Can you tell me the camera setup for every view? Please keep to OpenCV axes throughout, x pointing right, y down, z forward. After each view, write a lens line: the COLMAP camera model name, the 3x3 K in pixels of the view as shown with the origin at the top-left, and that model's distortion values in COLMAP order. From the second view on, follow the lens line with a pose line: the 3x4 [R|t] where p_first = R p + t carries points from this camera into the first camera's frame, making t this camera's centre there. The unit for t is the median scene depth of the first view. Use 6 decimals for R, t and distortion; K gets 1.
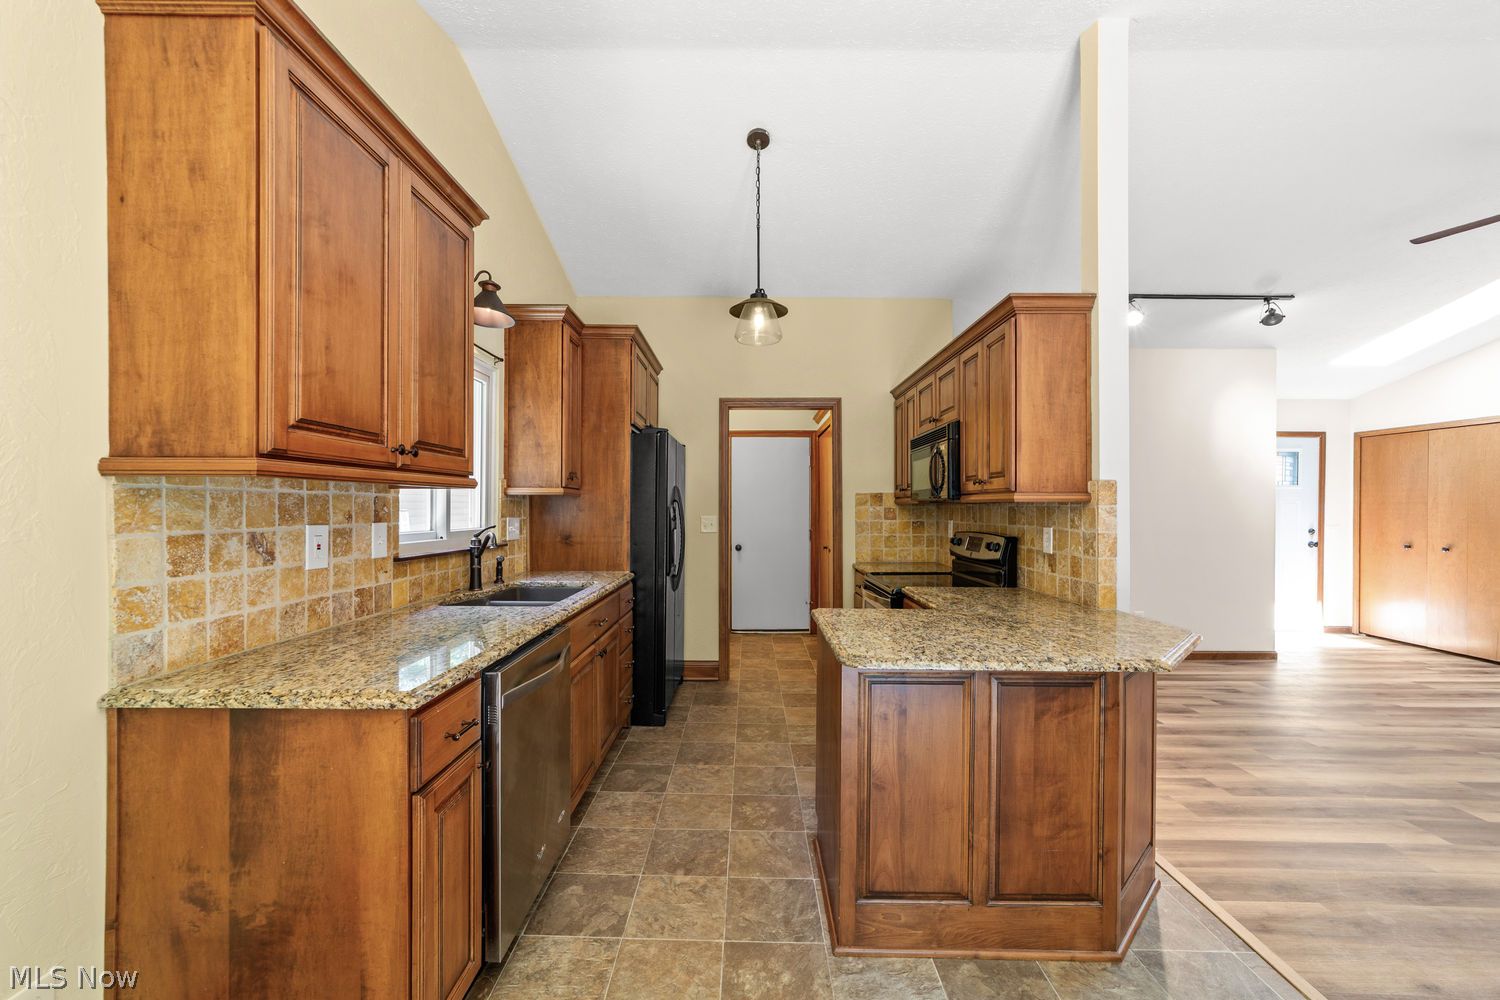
lens RADIAL K [[592.7, 0, 742.5], [0, 592.7, 508.3], [0, 0, 1]] dist [-0.018228, 0.007945]
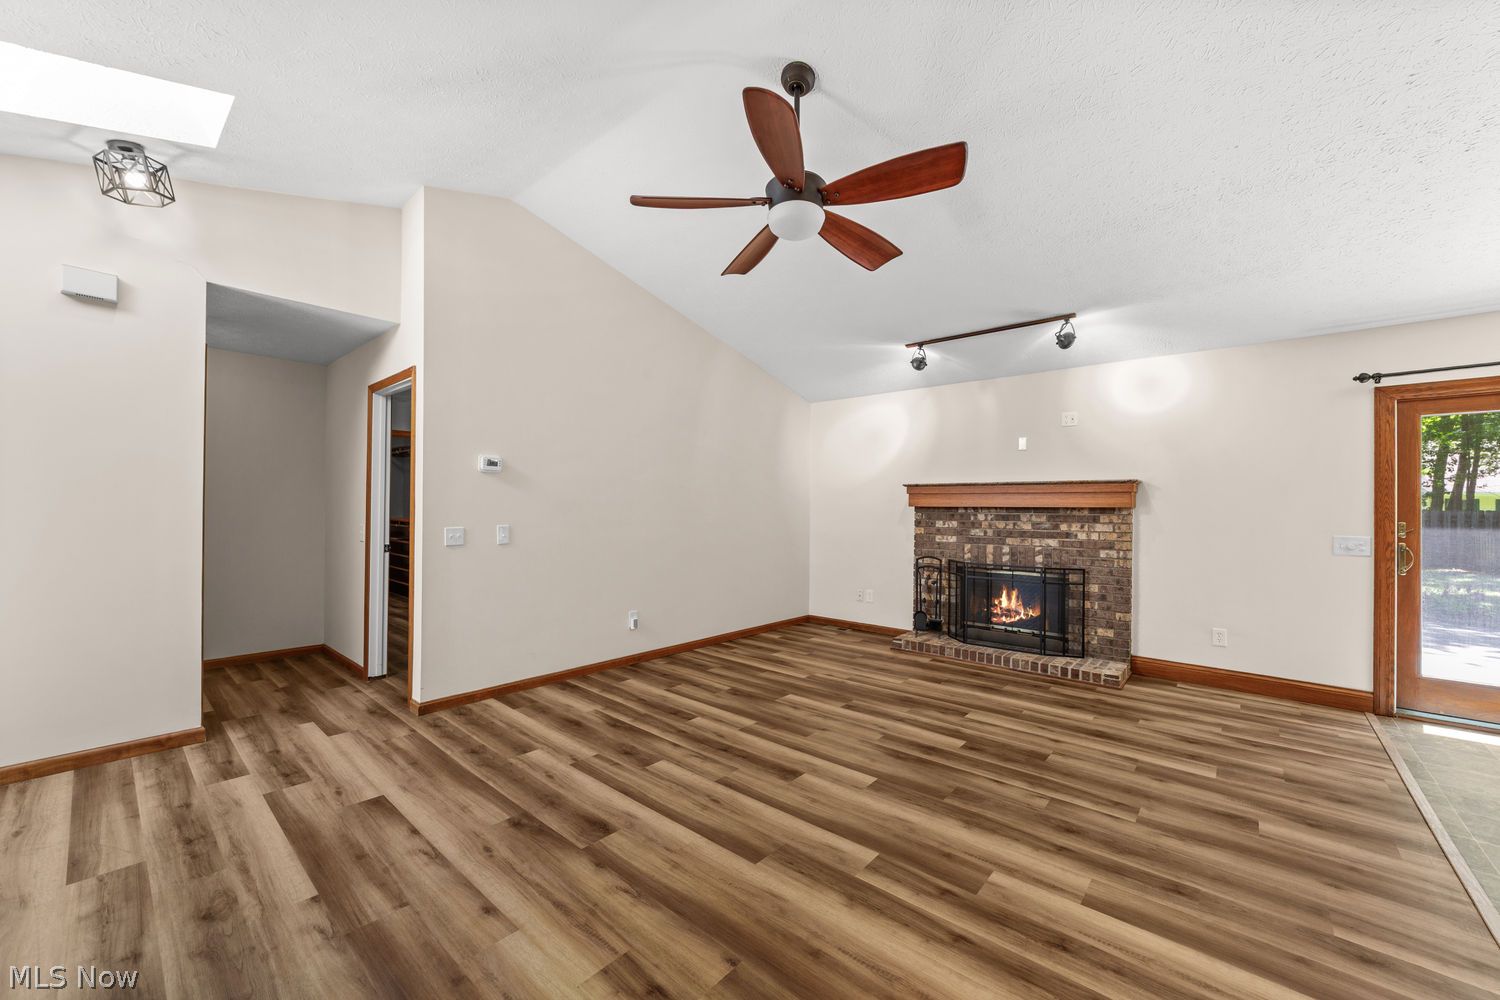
lens RADIAL K [[583.9, 0, 743.7], [0, 583.9, 509.4], [0, 0, 1]] dist [-0.018955, 0.008428]
pose [[-0.758441, -0.011892, 0.651633, 0.891420], [-0.010821, 0.999925, 0.005655, 0.016569], [-0.651652, -0.002762, -0.758513, 1.843189]]
